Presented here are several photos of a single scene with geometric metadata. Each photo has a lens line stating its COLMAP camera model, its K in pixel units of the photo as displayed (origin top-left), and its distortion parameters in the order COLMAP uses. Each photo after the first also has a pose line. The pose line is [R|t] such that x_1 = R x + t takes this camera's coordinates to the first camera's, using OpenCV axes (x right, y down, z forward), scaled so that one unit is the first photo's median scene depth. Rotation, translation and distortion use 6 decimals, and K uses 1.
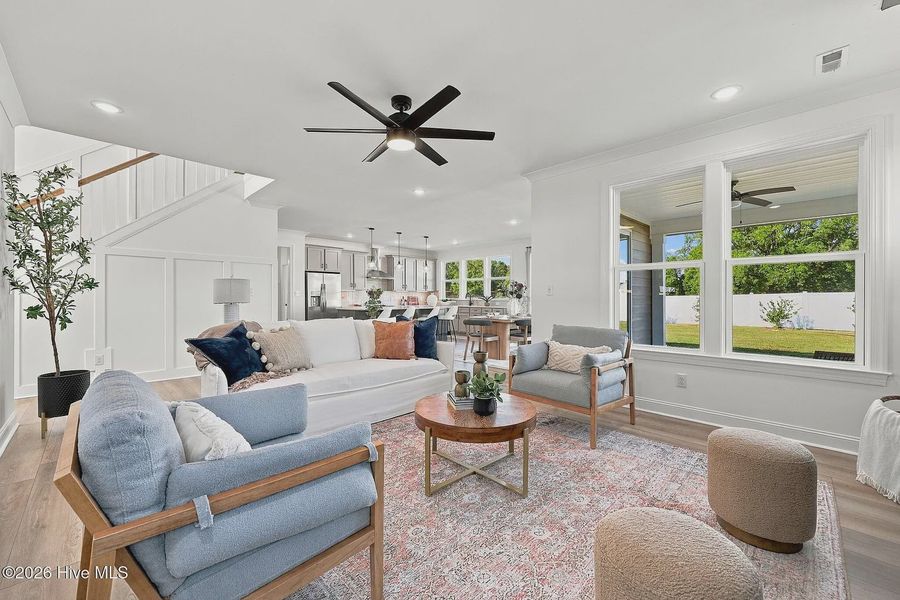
lens RADIAL K [[359.9, 0, 446.3], [0, 359.9, 299.7], [0, 0, 1]] dist [-0.000510, 0.000386]
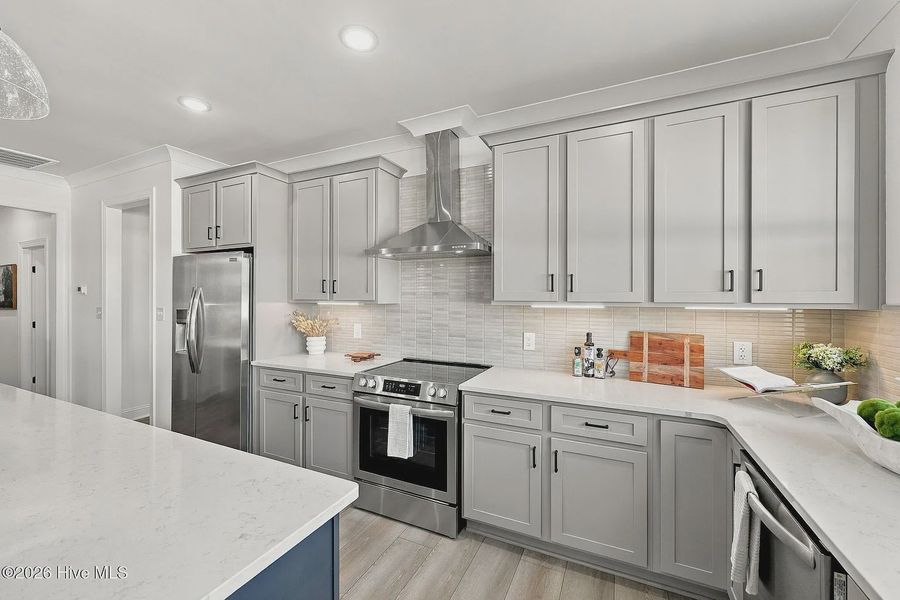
lens RADIAL K [[359.9, 0, 449.1], [0, 359.9, 303.3], [0, 0, 1]] dist [-0.000510, 0.000386]
pose [[0.342633, 0.005807, -0.939451, 0.051624], [-0.012114, 0.999925, 0.001763, -0.030507], [0.939391, 0.010776, 0.342678, 1.053736]]
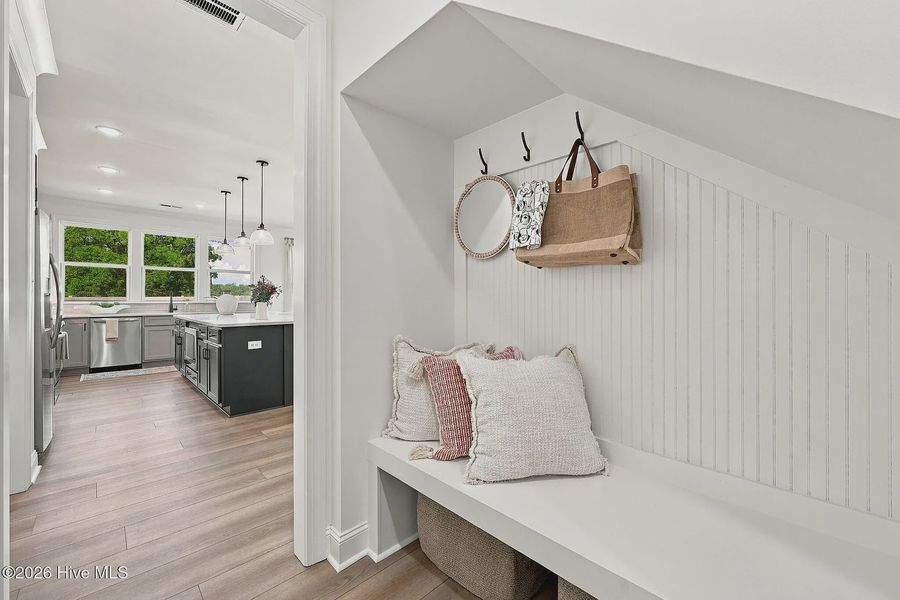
lens RADIAL K [[359.9, 0, 441.0], [0, 359.9, 294.8], [0, 0, 1]] dist [-0.000510, 0.000386]
pose [[0.013646, 0.009592, 0.999861, -0.601965], [0.012900, 0.999869, -0.009768, -0.001410], [-0.999824, 0.013032, 0.013521, 0.642862]]
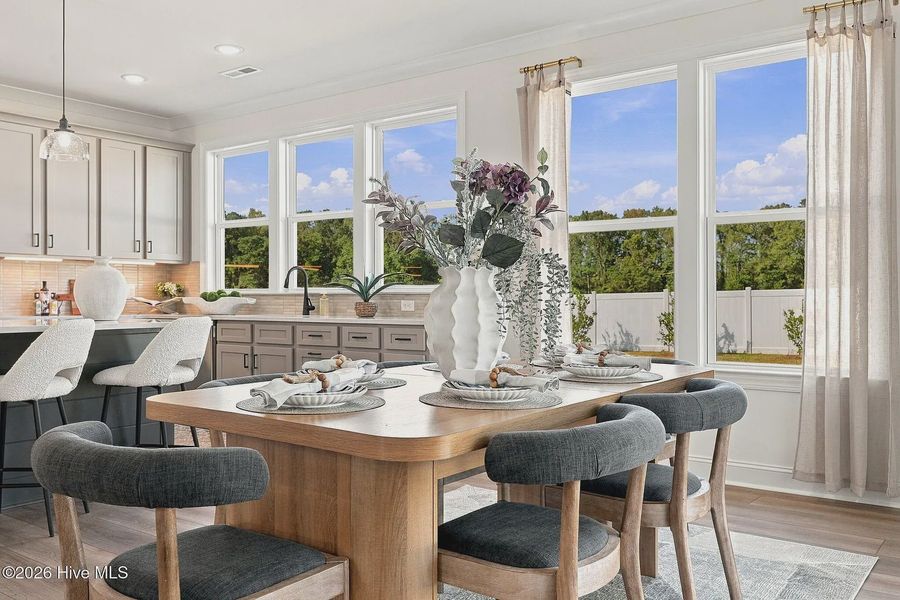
lens RADIAL K [[798.2, 0, 445.1], [0, 798.2, 301.6], [0, 0, 1]] dist [0.001417, 0.000292]
pose [[0.988690, -0.001564, 0.149967, 0.093266], [0.001686, 0.999998, -0.000682, 0.008040], [-0.149965, 0.000927, 0.988691, 0.489620]]
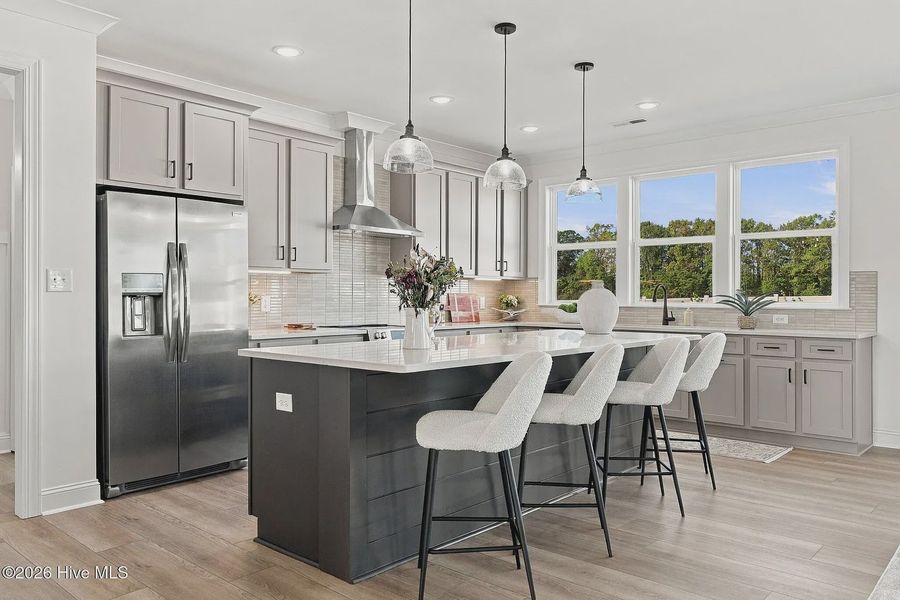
lens RADIAL K [[681.1, 0, 449.6], [0, 681.1, 293.6], [0, 0, 1]] dist [0.005712, 0.000625]
pose [[0.997743, 0.003806, 0.067040, -0.180937], [-0.003169, 0.999949, -0.009611, -0.005422], [-0.067073, 0.009377, 0.997704, 0.506531]]
